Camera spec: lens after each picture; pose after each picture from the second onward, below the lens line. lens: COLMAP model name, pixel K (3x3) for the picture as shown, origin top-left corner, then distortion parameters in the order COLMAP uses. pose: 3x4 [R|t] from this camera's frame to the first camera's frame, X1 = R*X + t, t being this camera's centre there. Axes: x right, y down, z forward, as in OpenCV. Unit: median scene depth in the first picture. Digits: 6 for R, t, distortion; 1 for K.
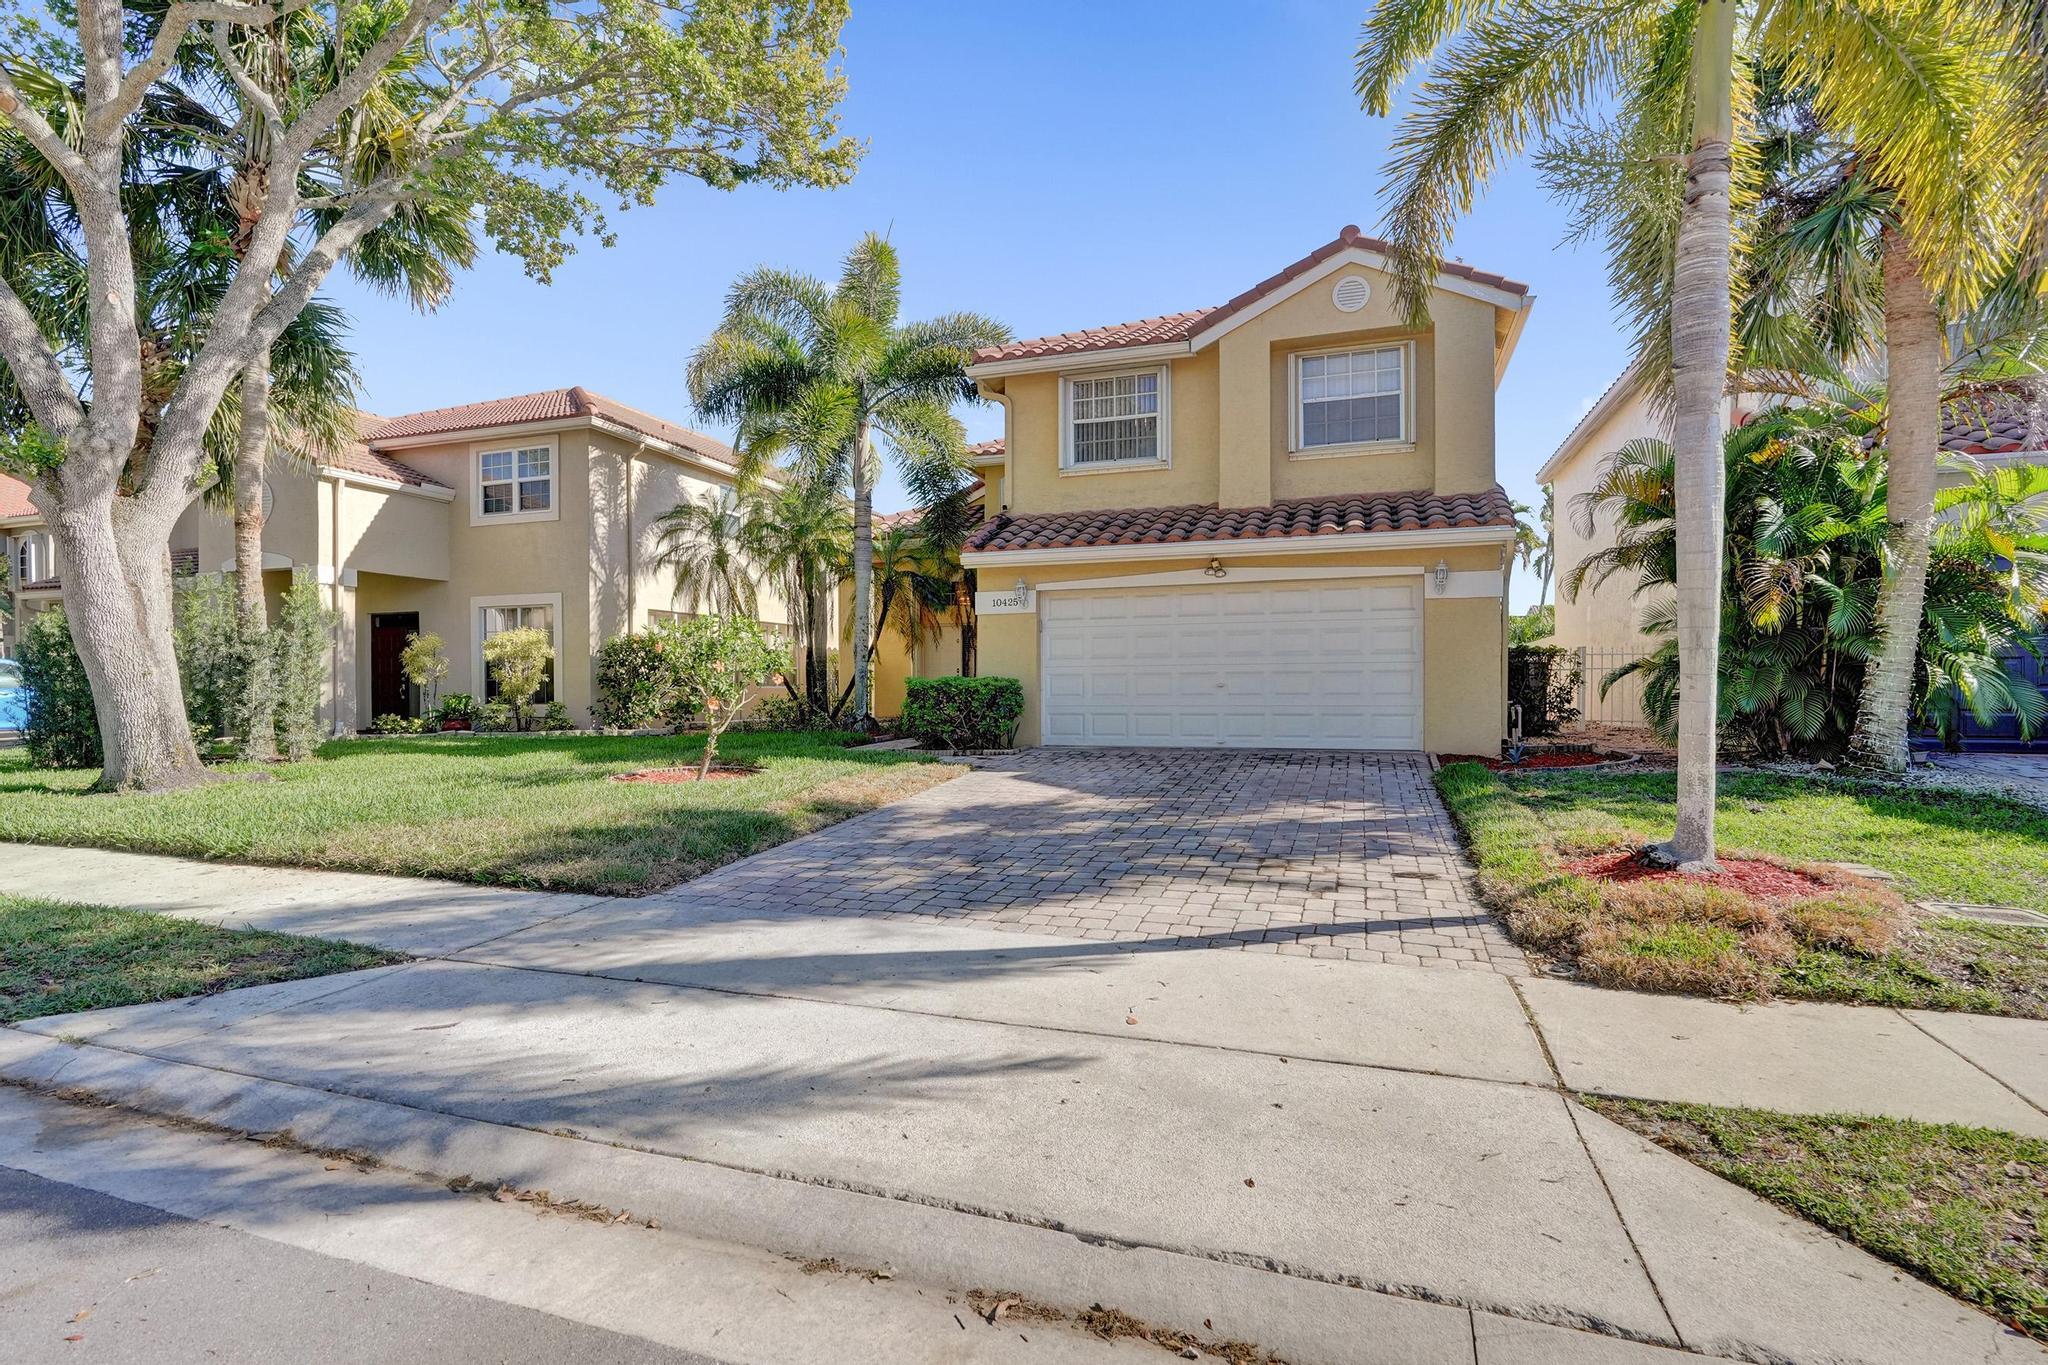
lens RADIAL K [[990.3, 0, 1024.0], [0, 990.3, 682.5], [0, 0, 1]] dist [0.000290, 0.001133]
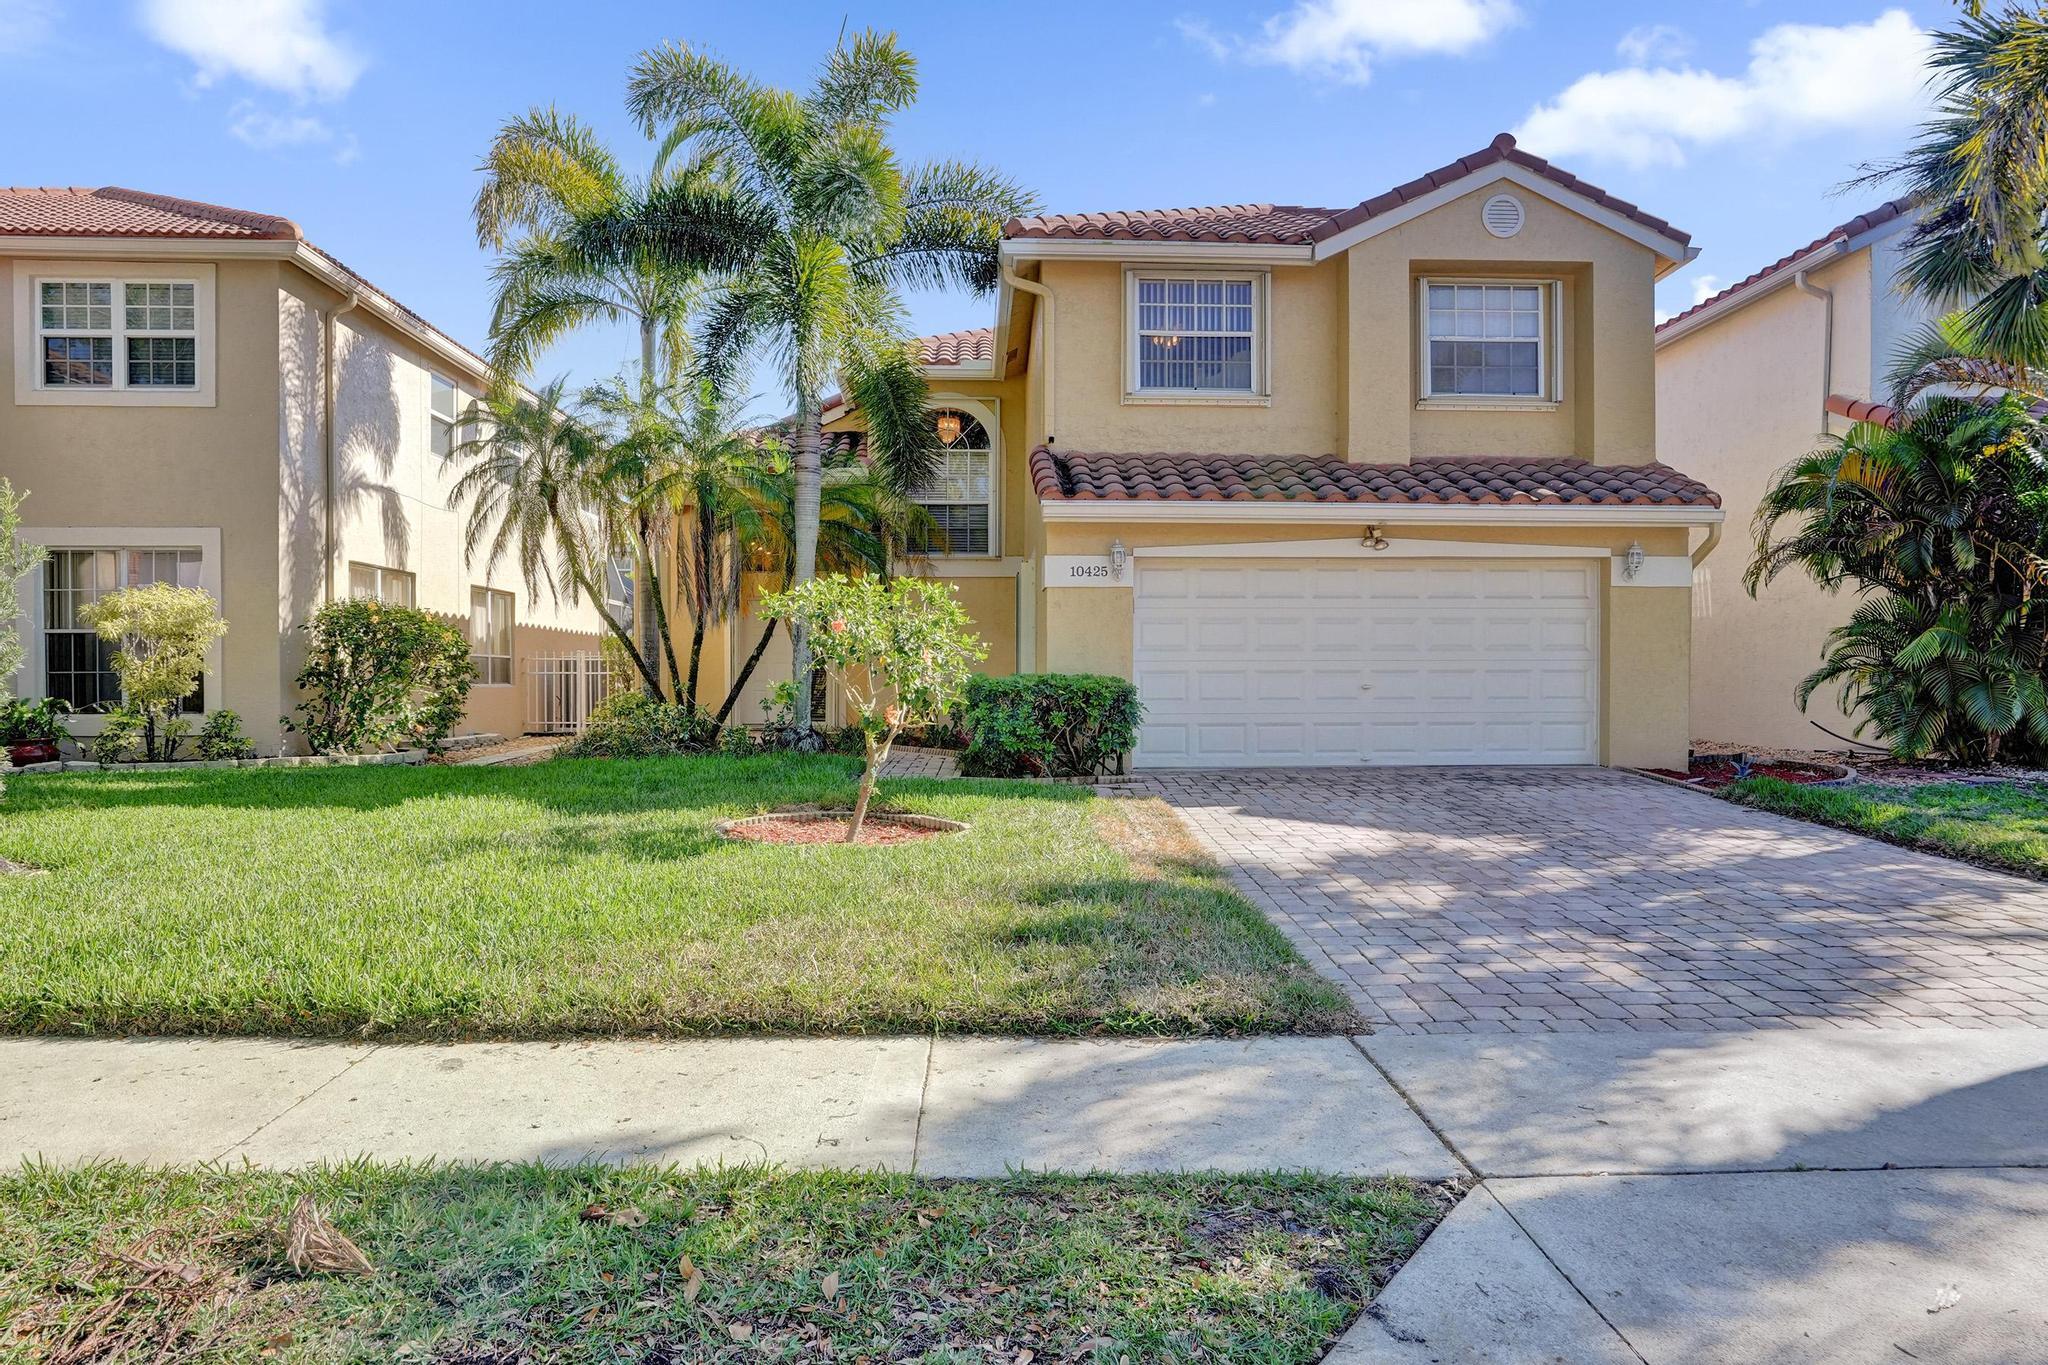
lens RADIAL K [[1267.0, 0, 1024.0], [0, 1267.0, 682.5], [0, 0, 1]] dist [-0.044436, 0.041829]
pose [[0.930061, 0.003985, 0.367384, -0.404998], [-0.004804, 0.999988, 0.001317, -0.000908], [-0.367374, -0.002989, 0.930069, 0.159455]]
